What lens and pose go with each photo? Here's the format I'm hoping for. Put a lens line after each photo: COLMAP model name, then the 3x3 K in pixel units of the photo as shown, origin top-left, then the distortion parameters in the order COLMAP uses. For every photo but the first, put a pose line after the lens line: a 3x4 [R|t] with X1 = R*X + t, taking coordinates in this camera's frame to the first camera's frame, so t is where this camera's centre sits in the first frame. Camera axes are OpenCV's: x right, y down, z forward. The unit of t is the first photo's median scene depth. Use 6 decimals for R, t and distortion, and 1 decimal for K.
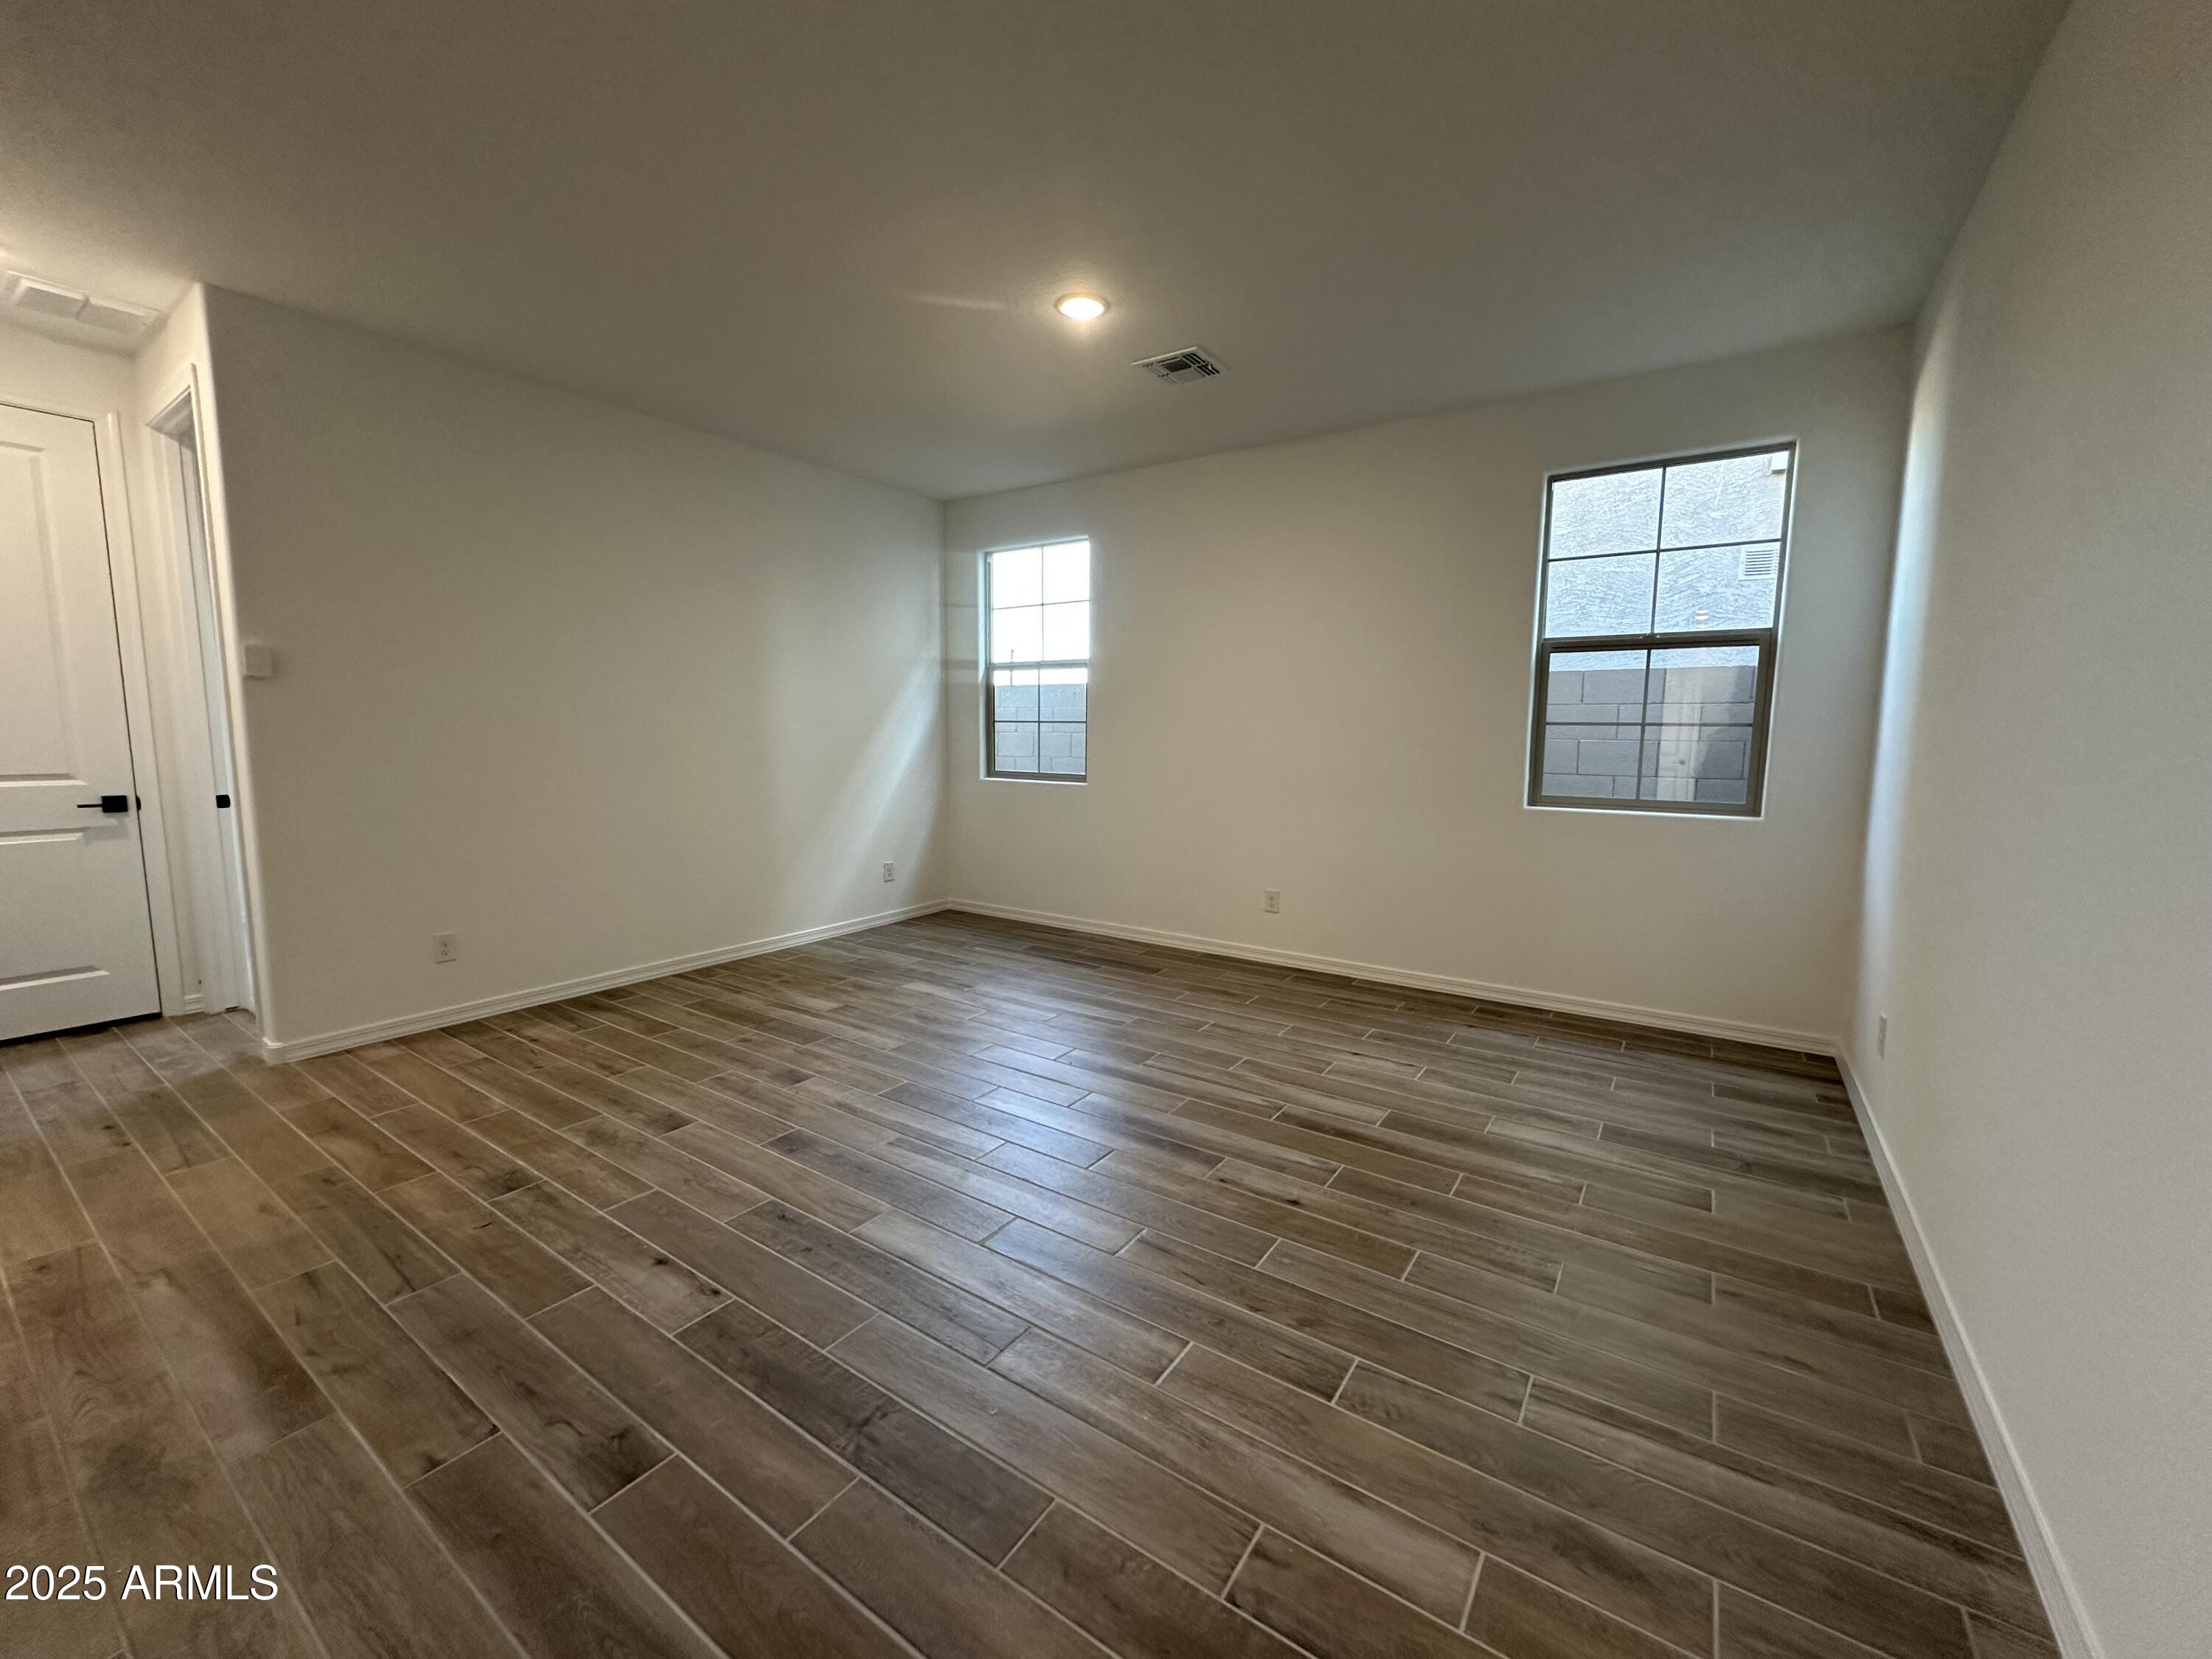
lens RADIAL K [[886.2, 0, 1109.6], [0, 886.2, 832.4], [0, 0, 1]] dist [-0.002522, -0.000373]
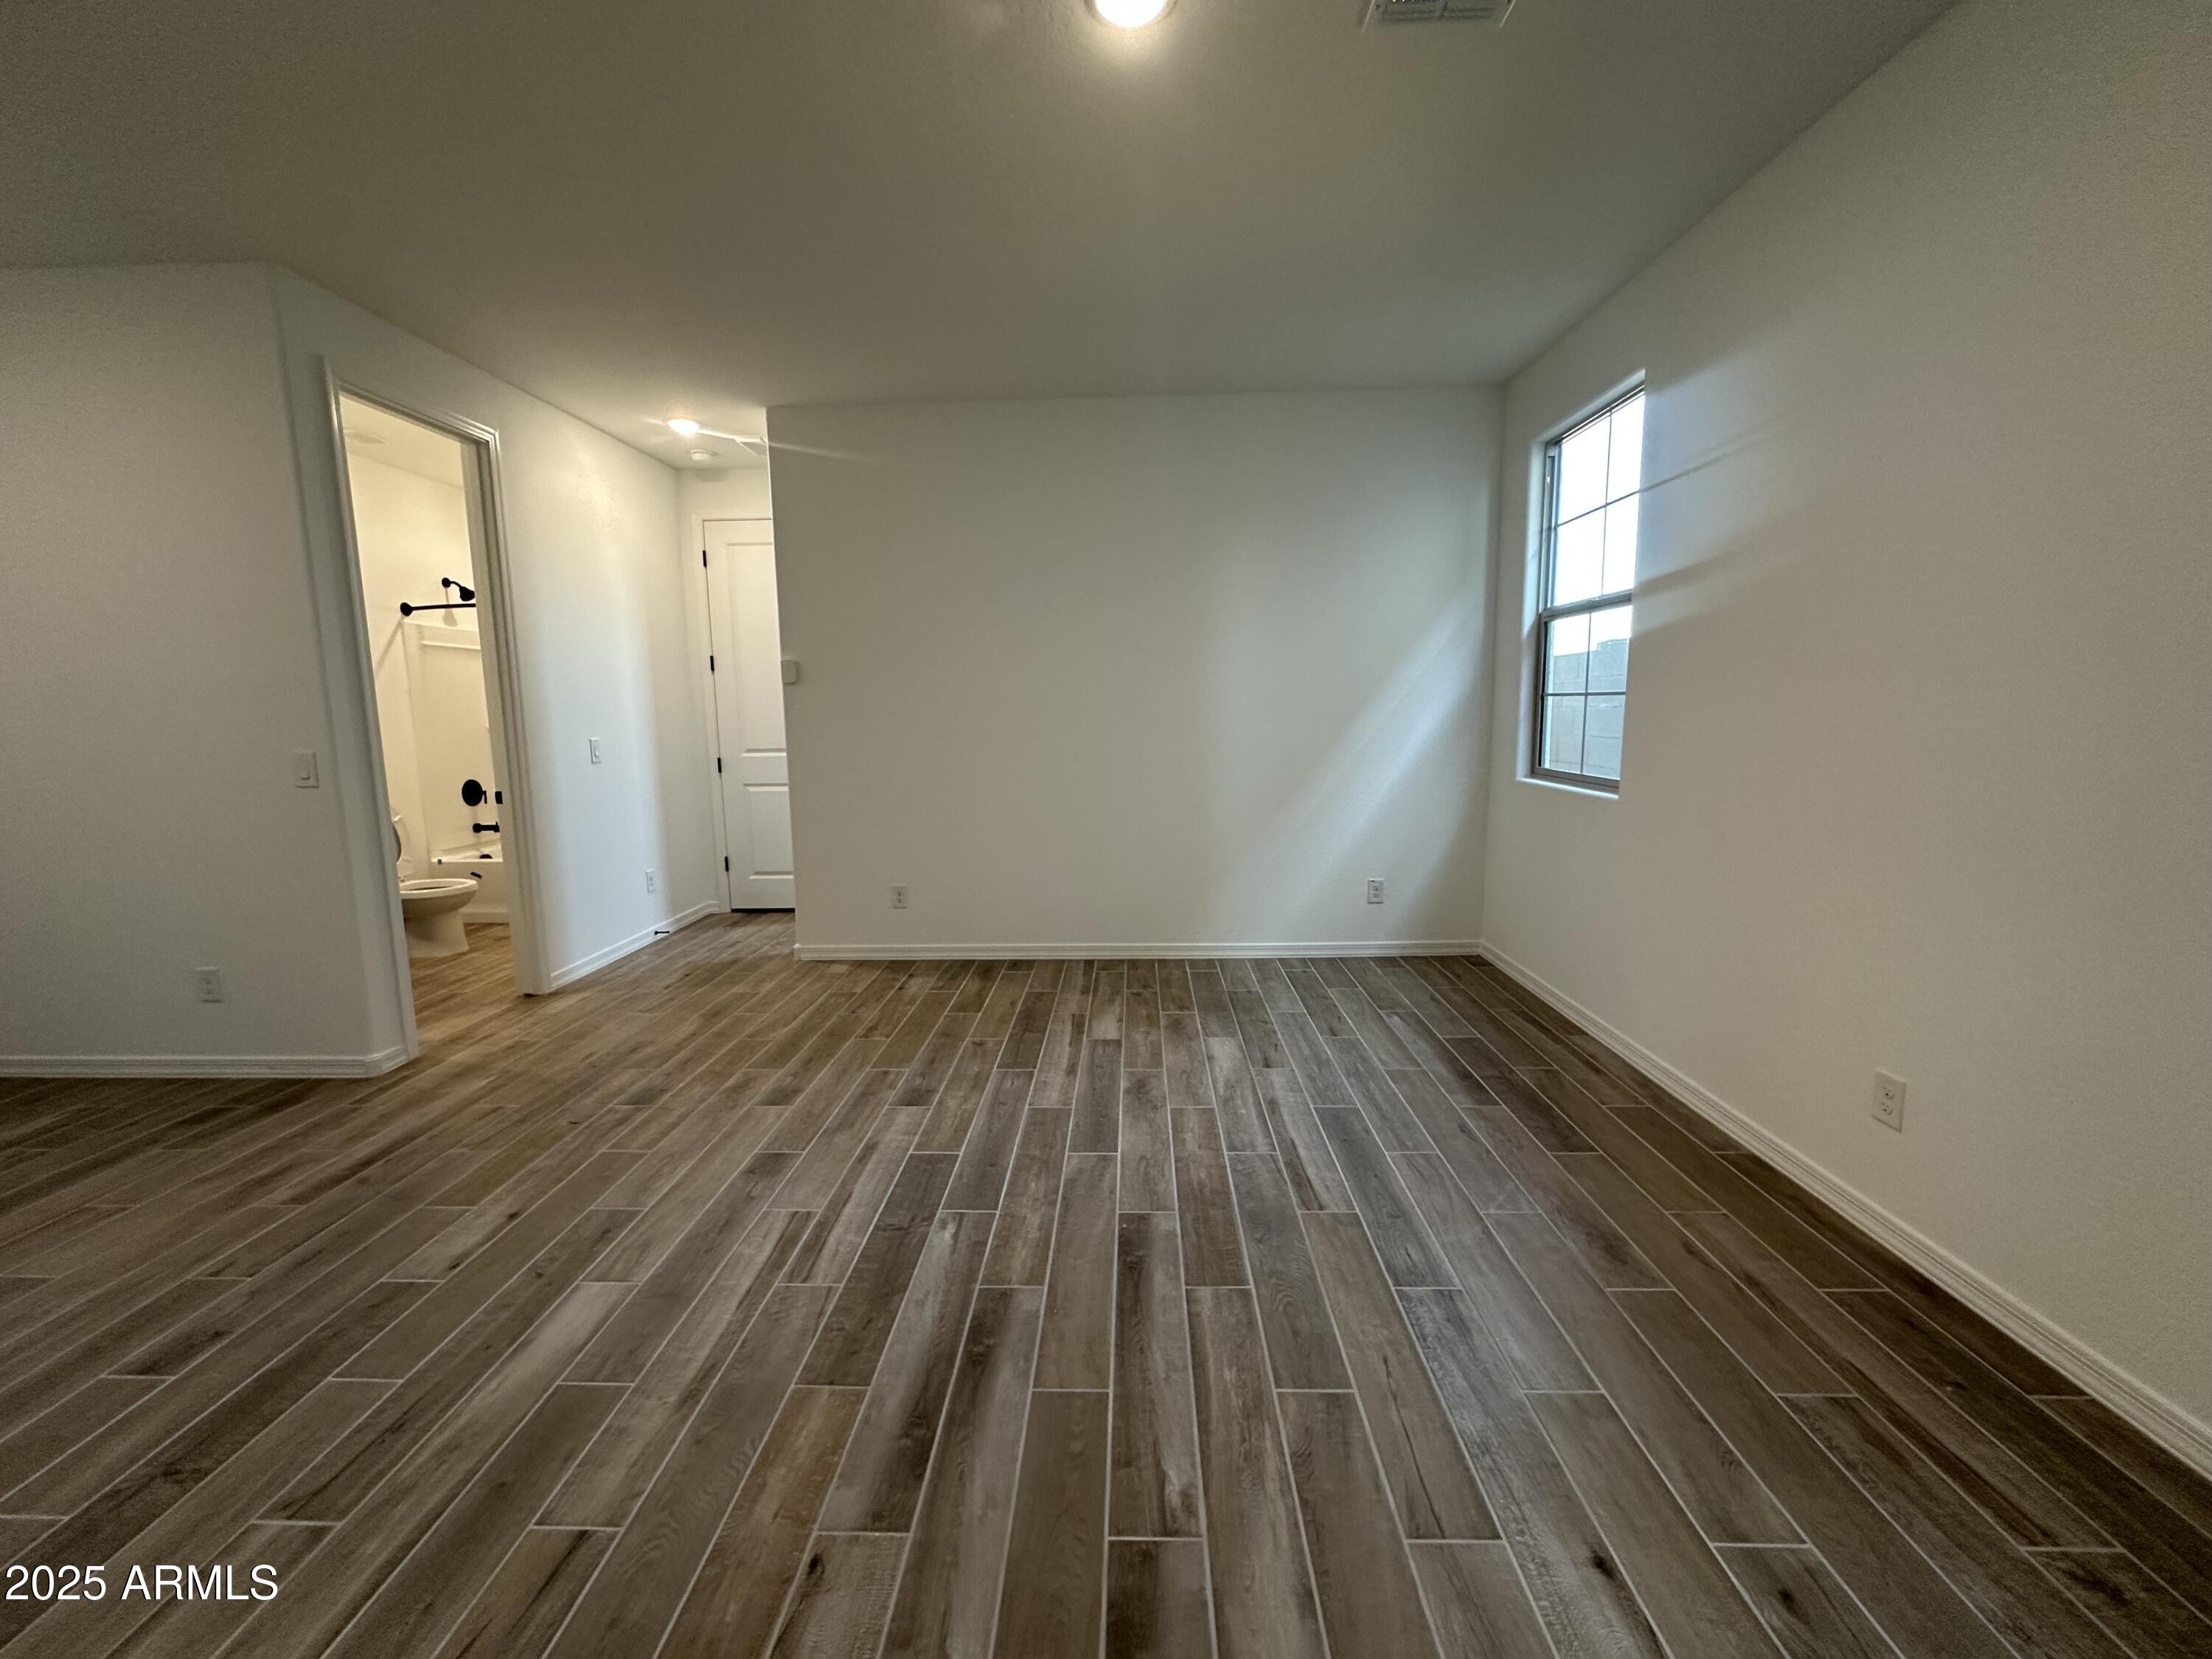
lens RADIAL K [[886.2, 0, 1101.5], [0, 886.2, 834.4], [0, 0, 1]] dist [-0.002522, -0.000373]
pose [[0.534645, 0.104662, -0.838571, 0.416897], [-0.080497, 0.994096, 0.072751, -0.066528], [0.841234, 0.028607, 0.539914, 0.564499]]
